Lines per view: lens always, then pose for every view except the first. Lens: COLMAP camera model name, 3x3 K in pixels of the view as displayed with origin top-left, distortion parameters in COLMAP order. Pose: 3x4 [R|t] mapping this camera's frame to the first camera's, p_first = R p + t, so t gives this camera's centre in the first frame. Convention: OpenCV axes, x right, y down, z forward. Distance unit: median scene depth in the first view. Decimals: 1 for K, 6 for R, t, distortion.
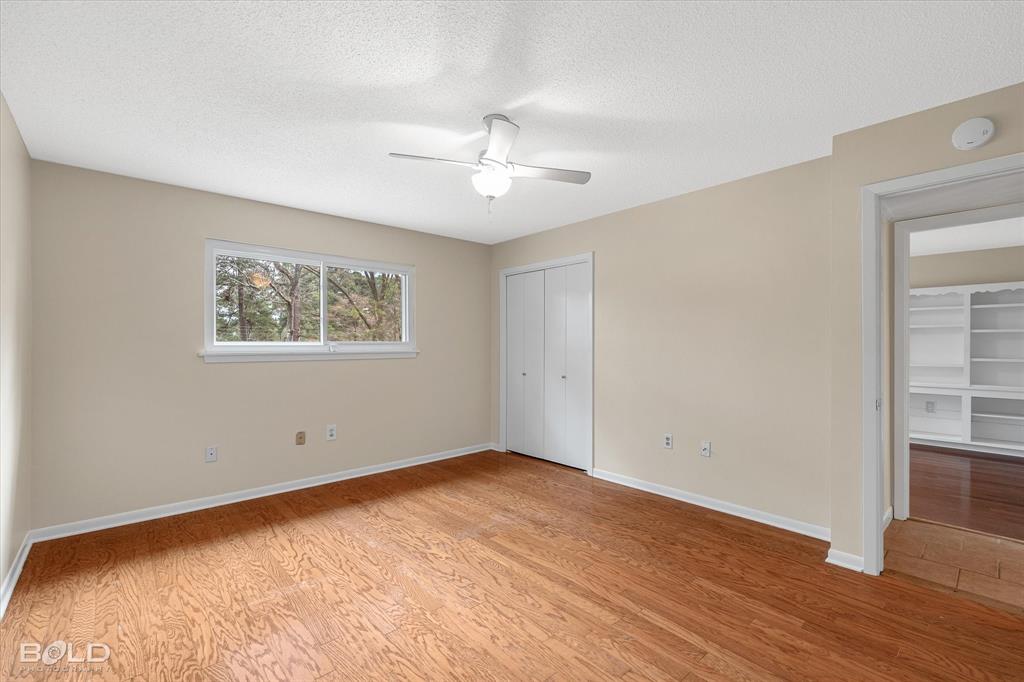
lens RADIAL K [[447.6, 0, 510.4], [0, 447.6, 346.2], [0, 0, 1]] dist [-0.004554, 0.000011]
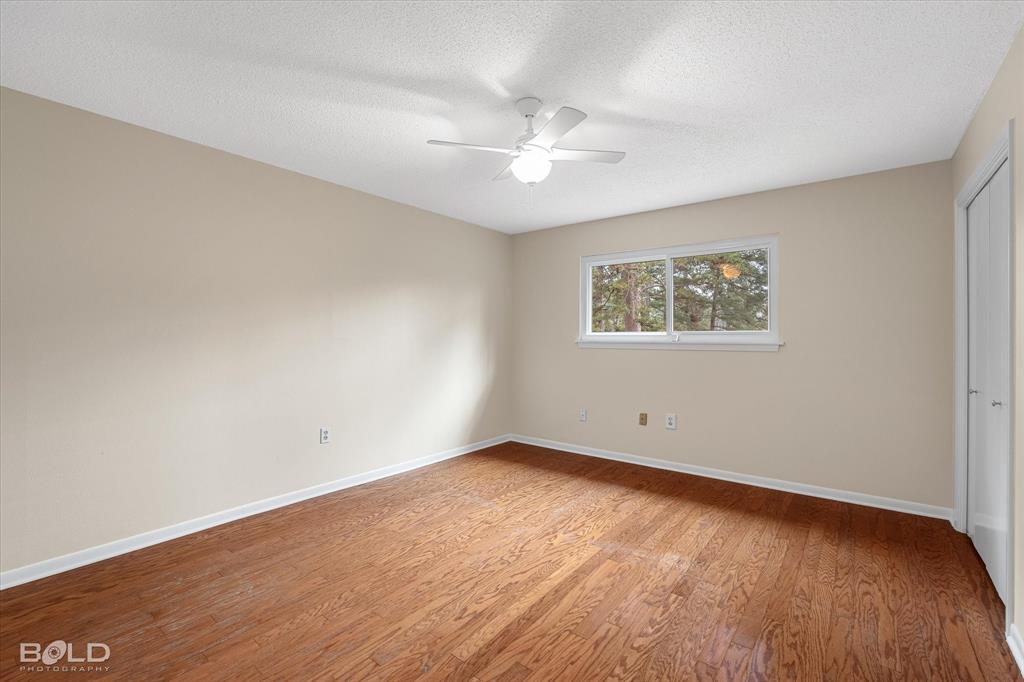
lens RADIAL K [[447.6, 0, 510.5], [0, 447.6, 333.4], [0, 0, 1]] dist [-0.004554, 0.000011]
pose [[0.177684, -0.002104, -0.984085, 0.702722], [-0.006994, 0.999970, -0.003400, -0.000025], [0.984063, 0.007486, 0.177664, 0.605292]]
